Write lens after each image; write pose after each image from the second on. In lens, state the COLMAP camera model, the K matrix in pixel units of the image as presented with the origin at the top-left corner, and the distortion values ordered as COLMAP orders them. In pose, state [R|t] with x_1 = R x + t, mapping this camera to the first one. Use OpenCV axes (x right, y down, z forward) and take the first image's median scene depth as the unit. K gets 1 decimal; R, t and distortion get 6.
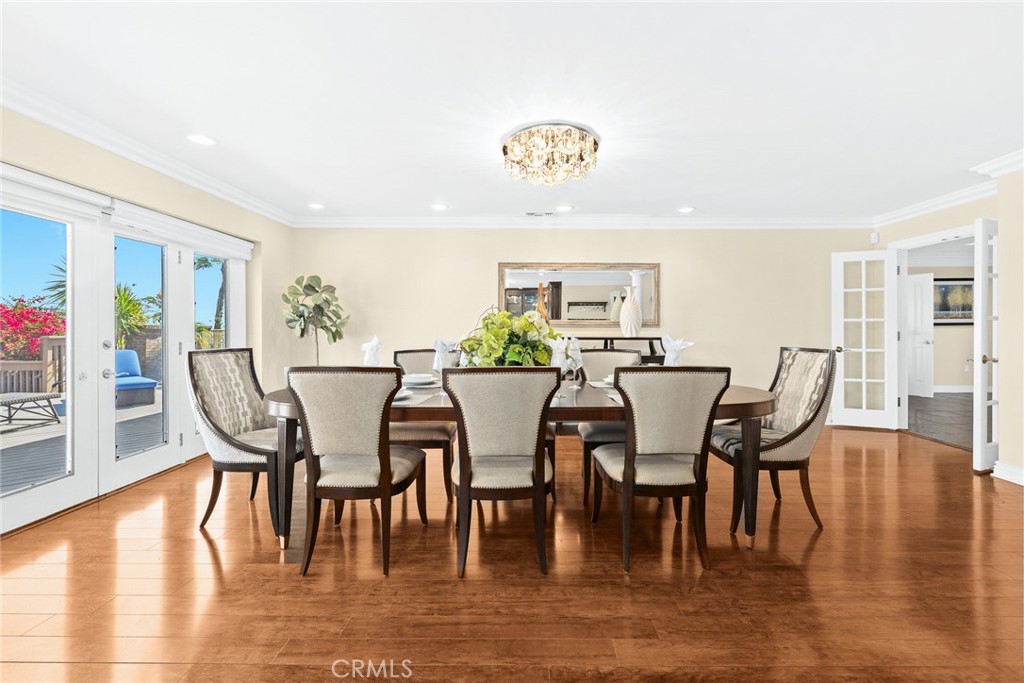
lens RADIAL K [[416.3, 0, 513.2], [0, 416.3, 326.3], [0, 0, 1]] dist [-0.000109, 0.000064]
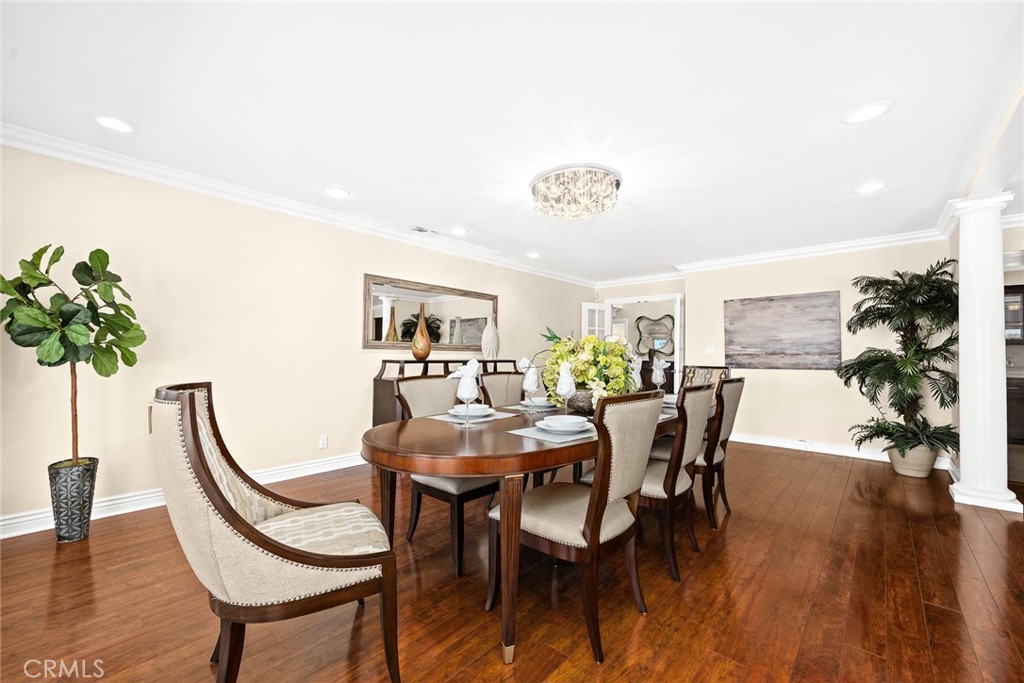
lens RADIAL K [[408.8, 0, 512.5], [0, 408.8, 343.2], [0, 0, 1]] dist [-0.000703, 0.000204]
pose [[0.667068, 0.024194, 0.744604, -0.493786], [-0.011895, 0.999691, -0.021826, 0.003140], [-0.744902, 0.005703, 0.667149, 0.245211]]
